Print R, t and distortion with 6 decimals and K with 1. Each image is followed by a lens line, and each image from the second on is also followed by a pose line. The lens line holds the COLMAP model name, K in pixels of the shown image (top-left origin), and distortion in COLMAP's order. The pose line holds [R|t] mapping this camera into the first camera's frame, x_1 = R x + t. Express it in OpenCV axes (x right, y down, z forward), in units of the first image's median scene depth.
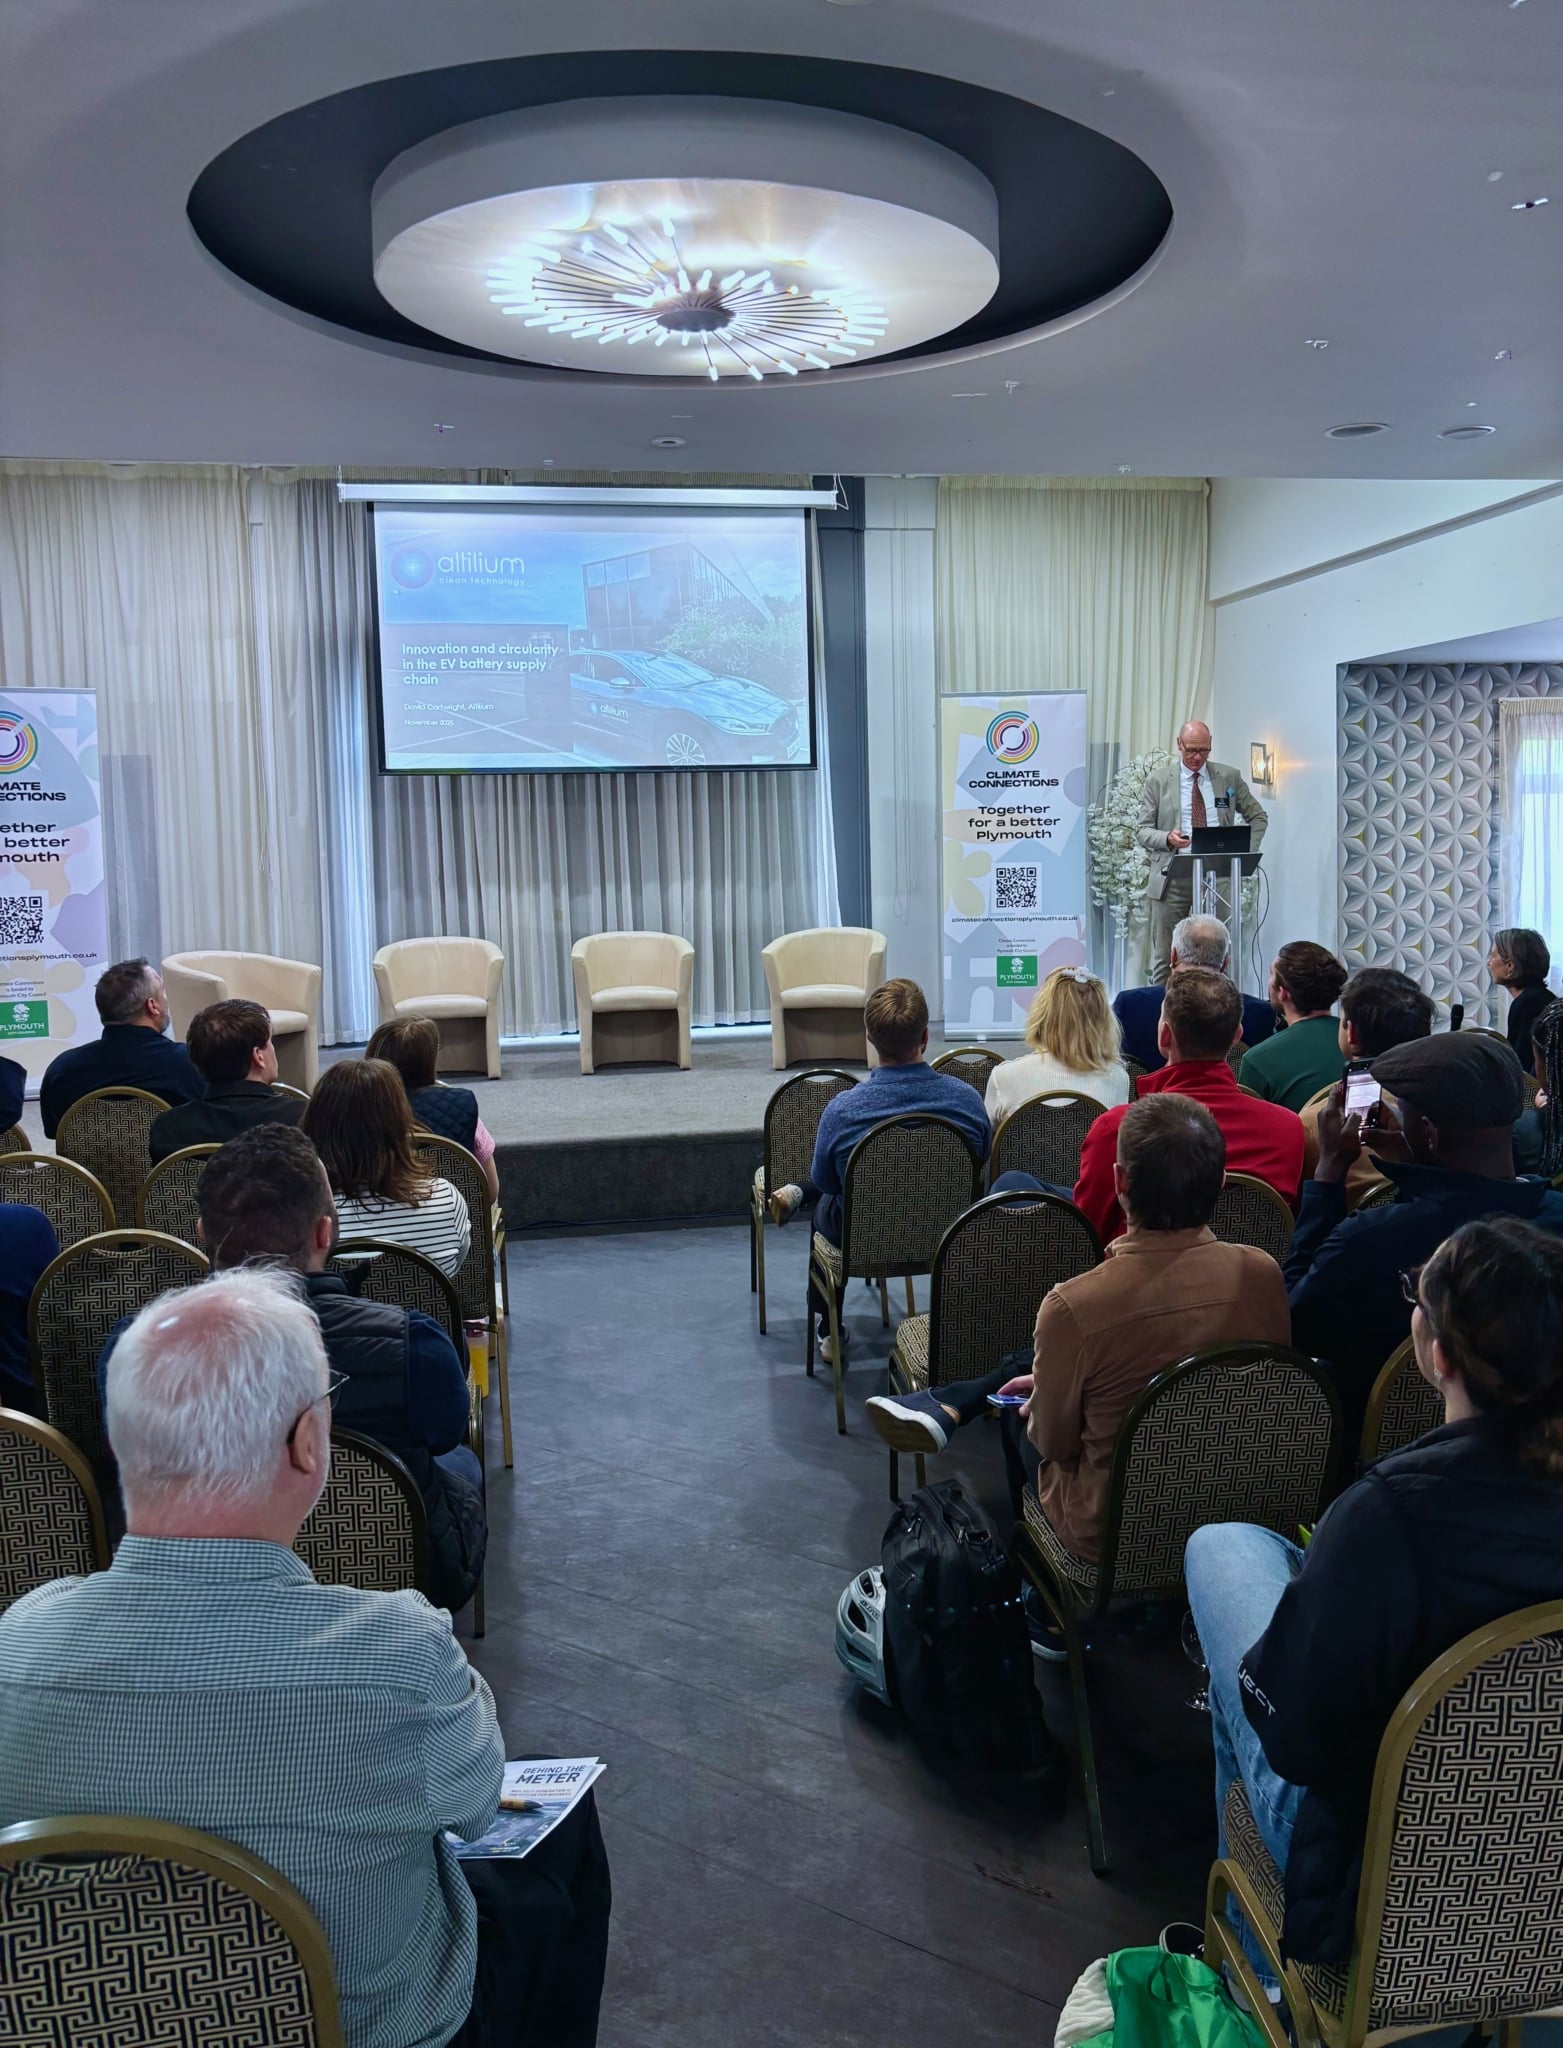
lens RADIAL K [[1669.0, 0, 829.9], [0, 1669.0, 950.7], [0, 0, 1]] dist [0.041257, -0.035915]
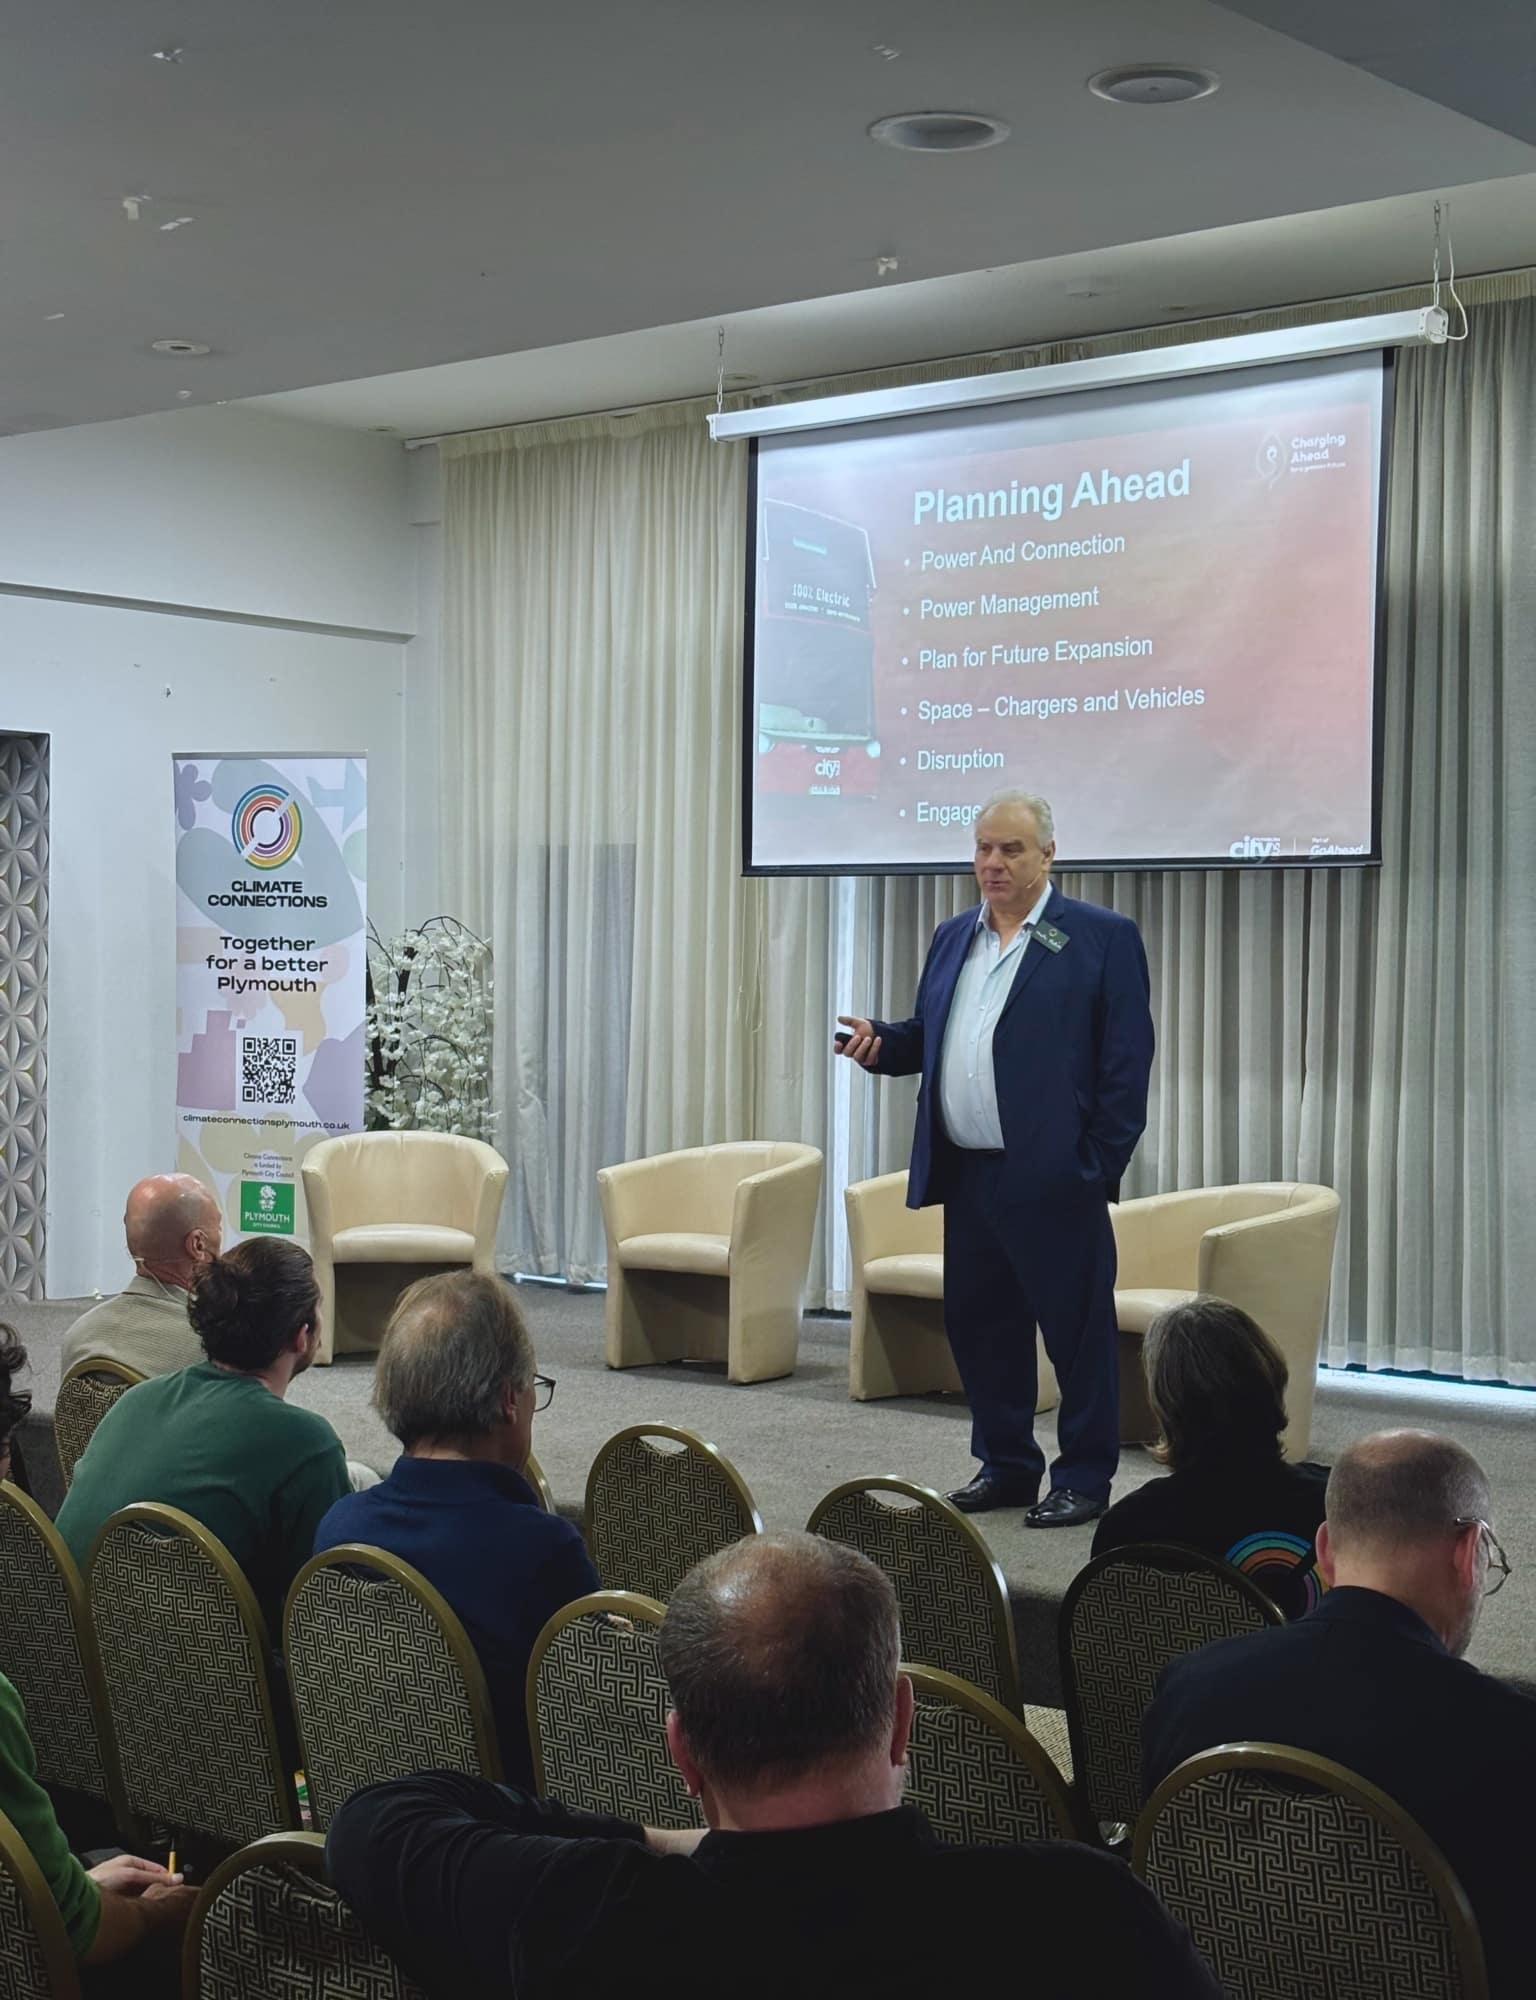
lens RADIAL K [[3065.7, 0, 793.8], [0, 3065.7, 1054.0], [0, 0, 1]] dist [0.102619, 0.000000]
pose [[0.627394, 0.052877, -0.776905, 0.609126], [-0.087669, 0.996145, -0.002999, -0.036098], [0.773751, 0.069992, 0.629611, 0.297143]]
